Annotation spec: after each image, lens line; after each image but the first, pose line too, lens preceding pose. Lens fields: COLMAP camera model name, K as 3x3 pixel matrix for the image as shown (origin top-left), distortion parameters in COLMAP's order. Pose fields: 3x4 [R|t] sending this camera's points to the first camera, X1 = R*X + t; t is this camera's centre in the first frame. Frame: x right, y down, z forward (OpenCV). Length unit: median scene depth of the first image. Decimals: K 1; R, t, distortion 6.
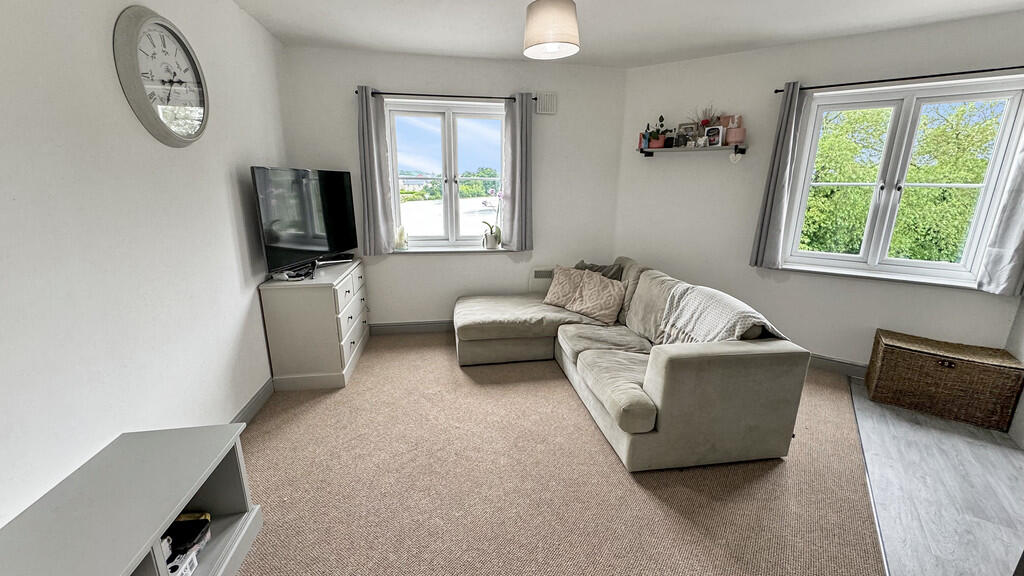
lens RADIAL K [[401.8, 0, 514.8], [0, 401.8, 289.8], [0, 0, 1]] dist [-0.003629, 0.000408]
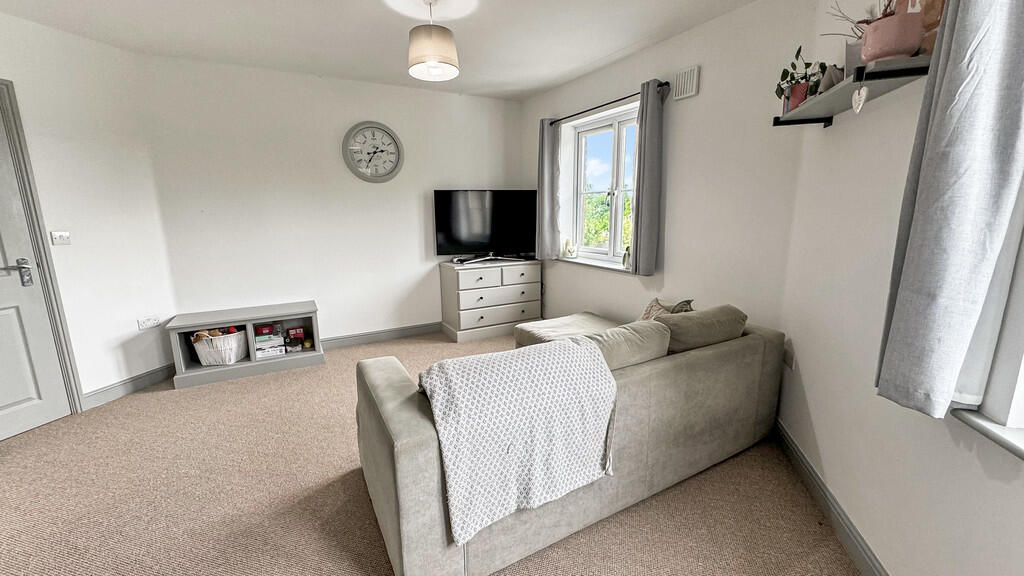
lens RADIAL K [[401.8, 0, 507.6], [0, 401.8, 288.5], [0, 0, 1]] dist [-0.003629, 0.000408]
pose [[0.330919, 0.170598, -0.928110, 0.793273], [-0.229508, 0.968541, 0.096199, -0.101067], [0.915325, 0.181175, 0.359662, 0.546832]]
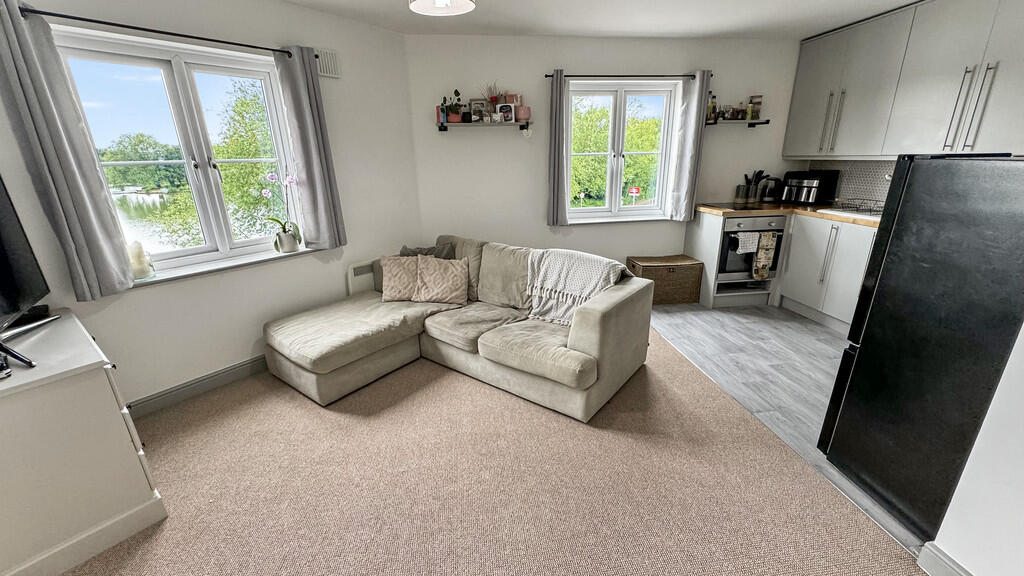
lens RADIAL K [[401.8, 0, 507.0], [0, 401.8, 288.6], [0, 0, 1]] dist [-0.003629, 0.000408]
pose [[0.740565, -0.238874, 0.628095, -0.299035], [0.201161, 0.970629, 0.131963, -0.061102], [-0.641169, 0.028621, 0.766865, 0.170307]]
